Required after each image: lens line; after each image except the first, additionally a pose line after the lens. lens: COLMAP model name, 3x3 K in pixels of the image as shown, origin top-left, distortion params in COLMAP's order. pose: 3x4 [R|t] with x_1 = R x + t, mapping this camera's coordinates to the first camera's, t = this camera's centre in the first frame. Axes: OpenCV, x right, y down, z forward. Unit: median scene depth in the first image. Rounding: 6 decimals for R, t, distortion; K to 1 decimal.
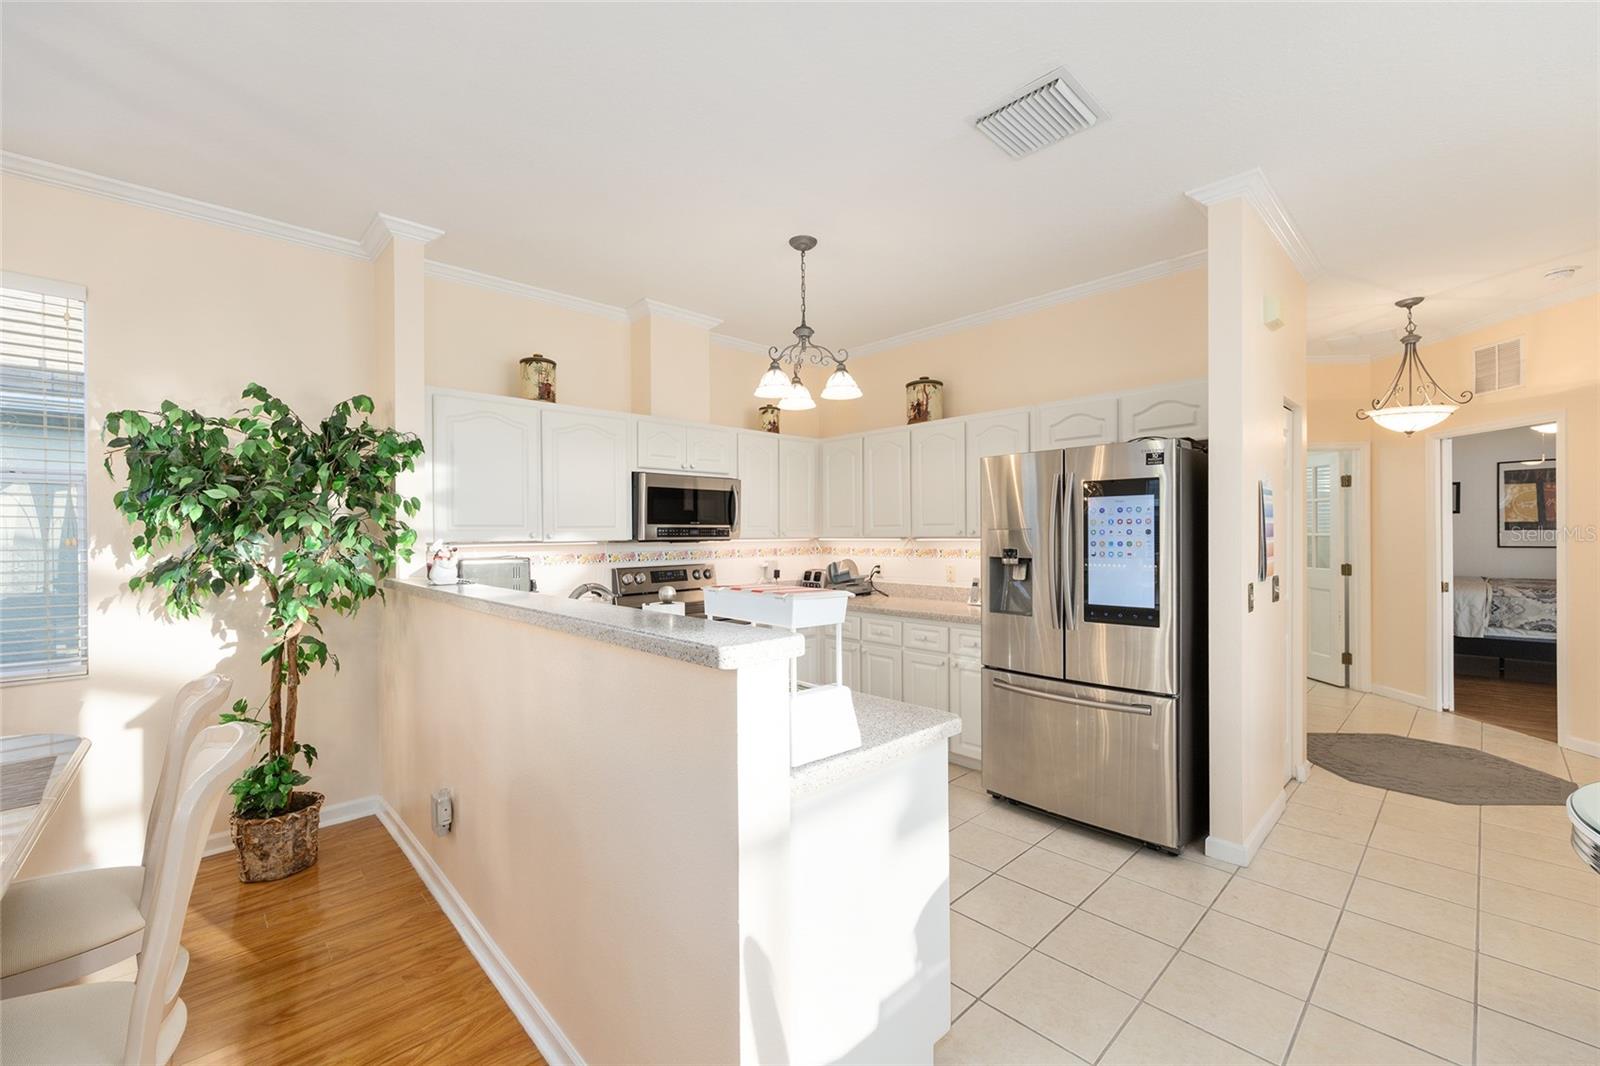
lens RADIAL K [[648.9, 0, 802.9], [0, 648.9, 536.8], [0, 0, 1]] dist [-0.002809, 0.001110]
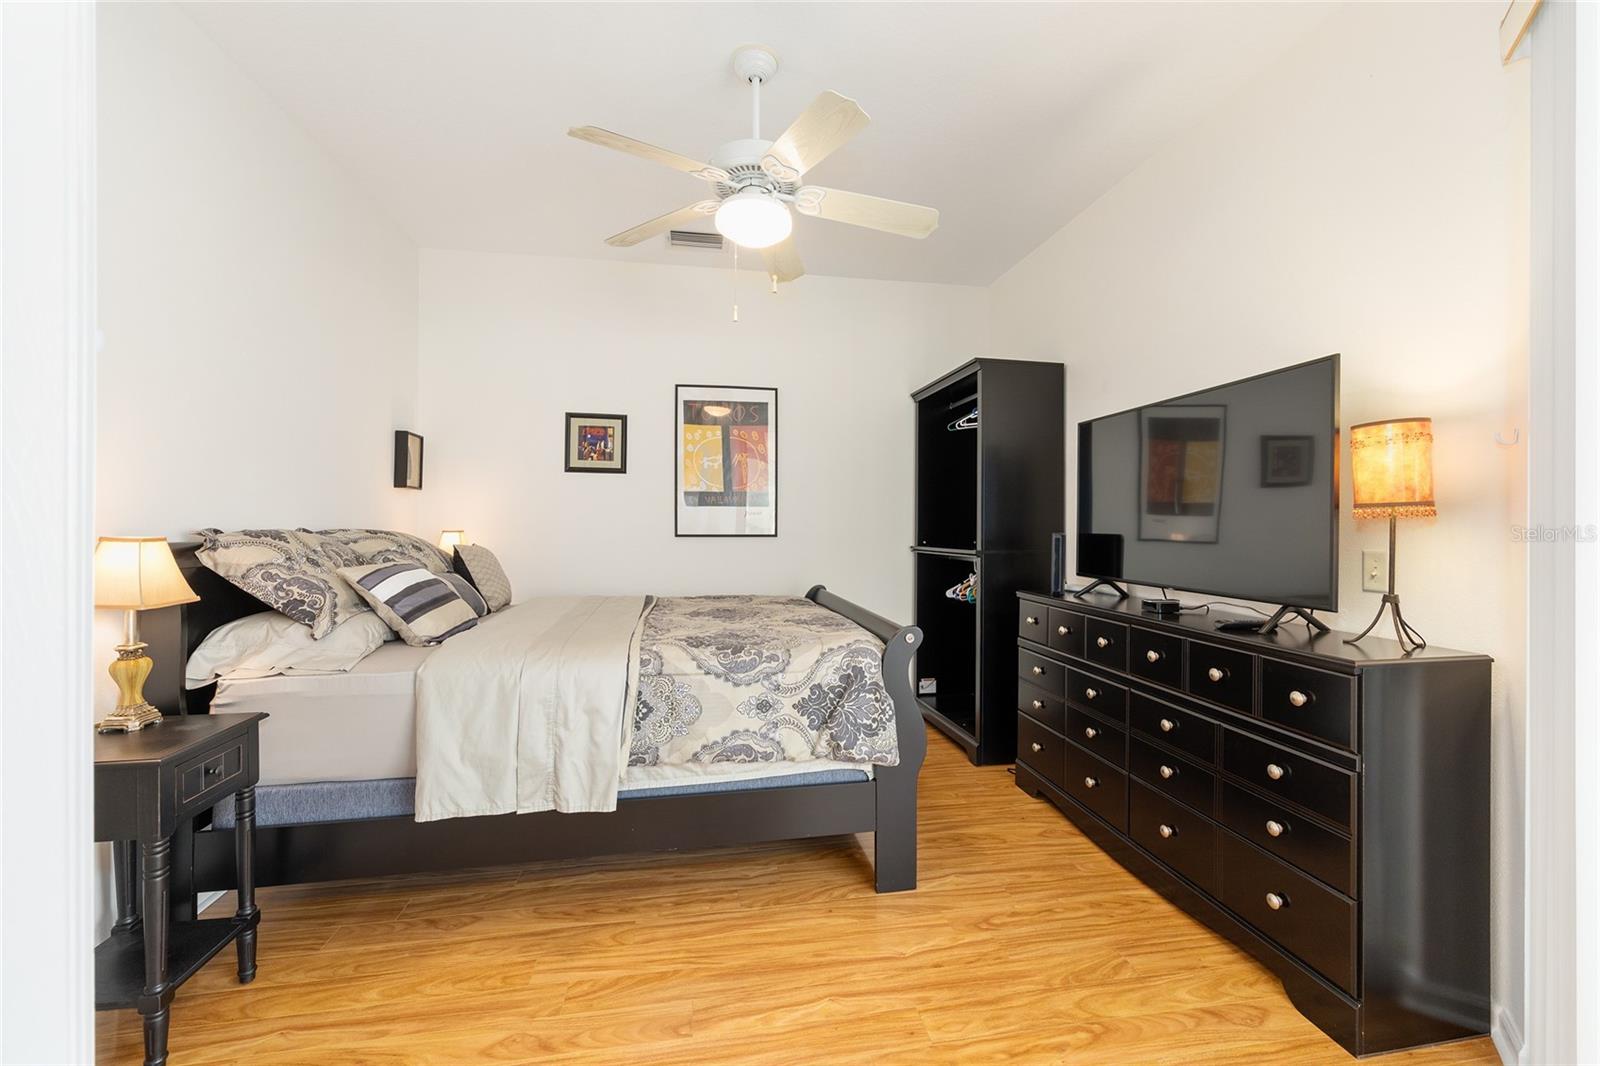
lens RADIAL K [[648.9, 0, 800.1], [0, 648.9, 530.5], [0, 0, 1]] dist [-0.002809, 0.001110]
pose [[0.565172, -0.003728, 0.824965, 0.828045], [-0.001345, 0.999984, 0.005440, 0.010790], [-0.824972, -0.004184, 0.565158, 0.733286]]
